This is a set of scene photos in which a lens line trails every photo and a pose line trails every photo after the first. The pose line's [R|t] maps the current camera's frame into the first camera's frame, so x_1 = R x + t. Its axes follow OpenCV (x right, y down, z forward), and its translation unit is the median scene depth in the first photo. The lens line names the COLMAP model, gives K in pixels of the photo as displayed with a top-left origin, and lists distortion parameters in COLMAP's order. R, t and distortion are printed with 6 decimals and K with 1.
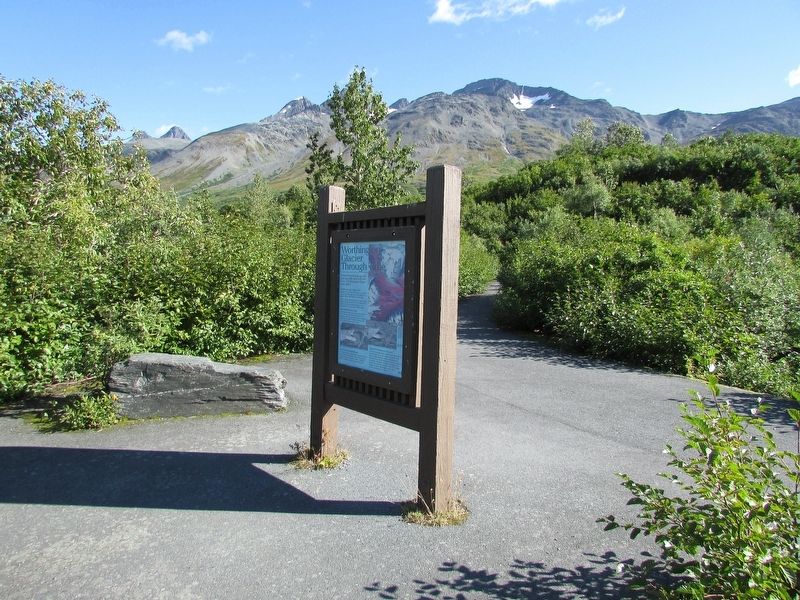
lens RADIAL K [[557.1, 0, 399.4], [0, 557.1, 299.8], [0, 0, 1]] dist [-0.044506, 0.008608]
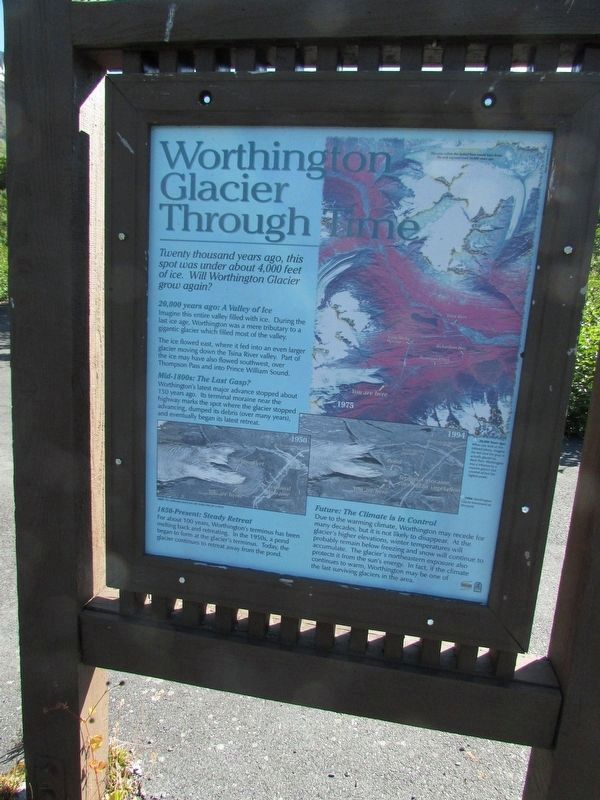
lens RADIAL K [[557.1, 0, 300.0], [0, 557.1, 400.5], [0, 0, 1]] dist [-0.044506, 0.008608]
pose [[0.785030, -0.090880, 0.612755, -0.238157], [-0.011127, 0.986951, 0.160633, -0.017594], [-0.619358, -0.132920, 0.773775, 0.785144]]
